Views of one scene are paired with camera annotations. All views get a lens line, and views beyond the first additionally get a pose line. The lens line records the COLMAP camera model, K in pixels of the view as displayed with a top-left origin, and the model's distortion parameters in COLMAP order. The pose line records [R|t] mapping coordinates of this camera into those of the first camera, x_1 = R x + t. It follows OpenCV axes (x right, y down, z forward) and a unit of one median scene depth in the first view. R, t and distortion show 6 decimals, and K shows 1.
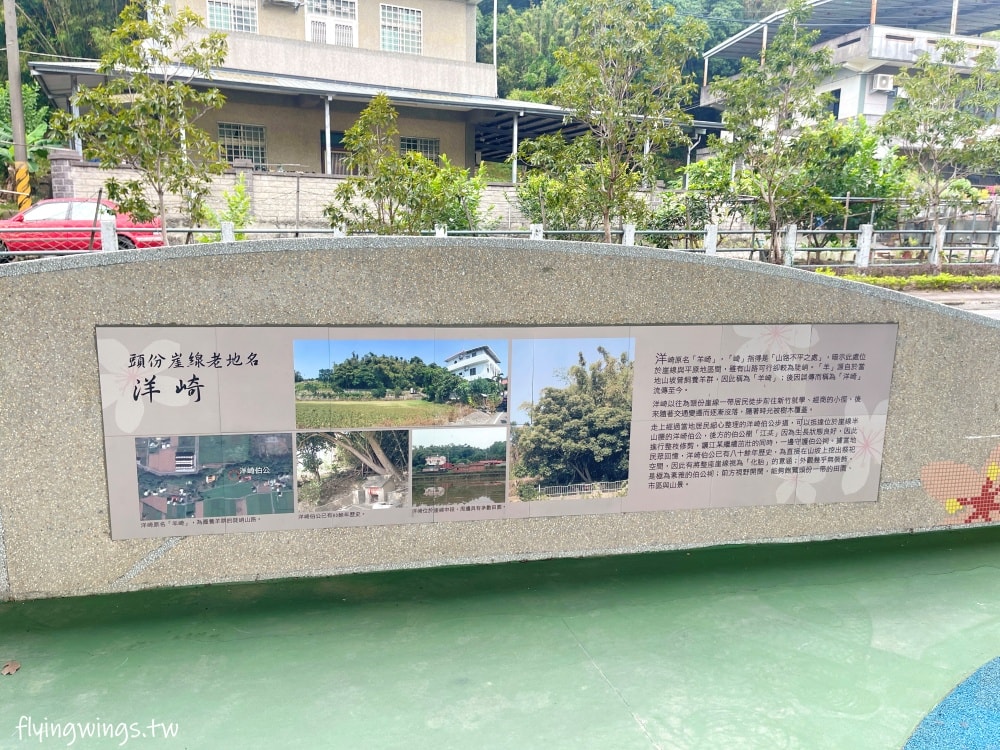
lens RADIAL K [[755.7, 0, 500.0], [0, 755.7, 375.0], [0, 0, 1]] dist [0.079407, -0.106196]
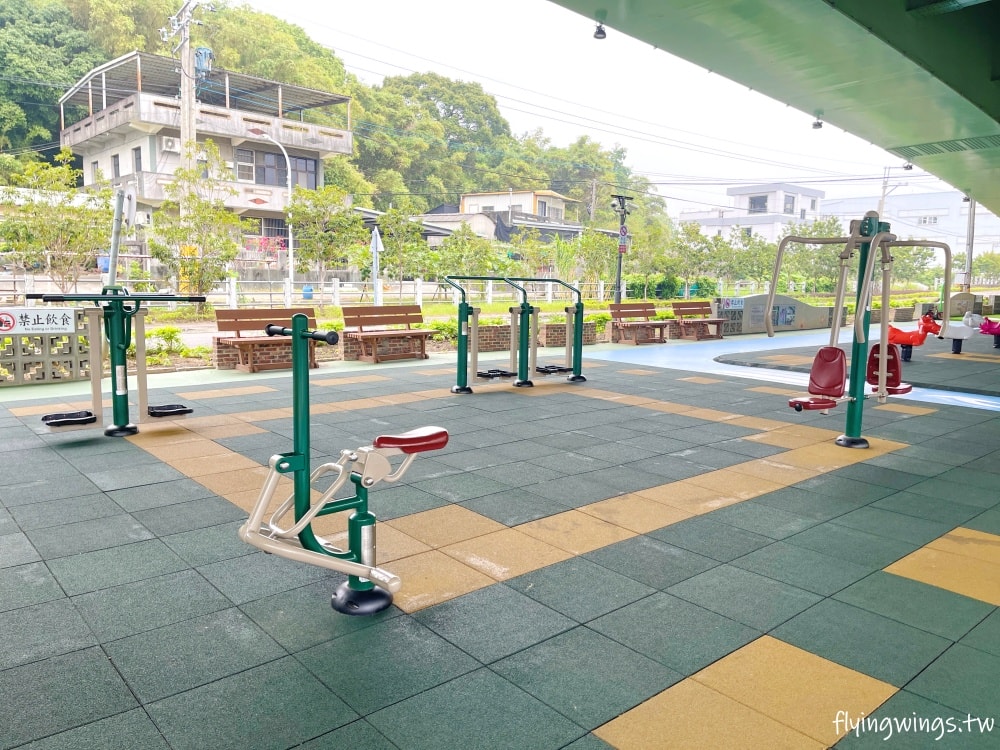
lens RADIAL K [[755.7, 0, 500.0], [0, 755.7, 375.0], [0, 0, 1]] dist [0.079407, -0.106196]
pose [[0.889585, -0.053394, 0.453638, 0.422973], [0.076854, 0.996482, -0.033423, 0.026586], [-0.450257, 0.064596, 0.890559, -0.190251]]
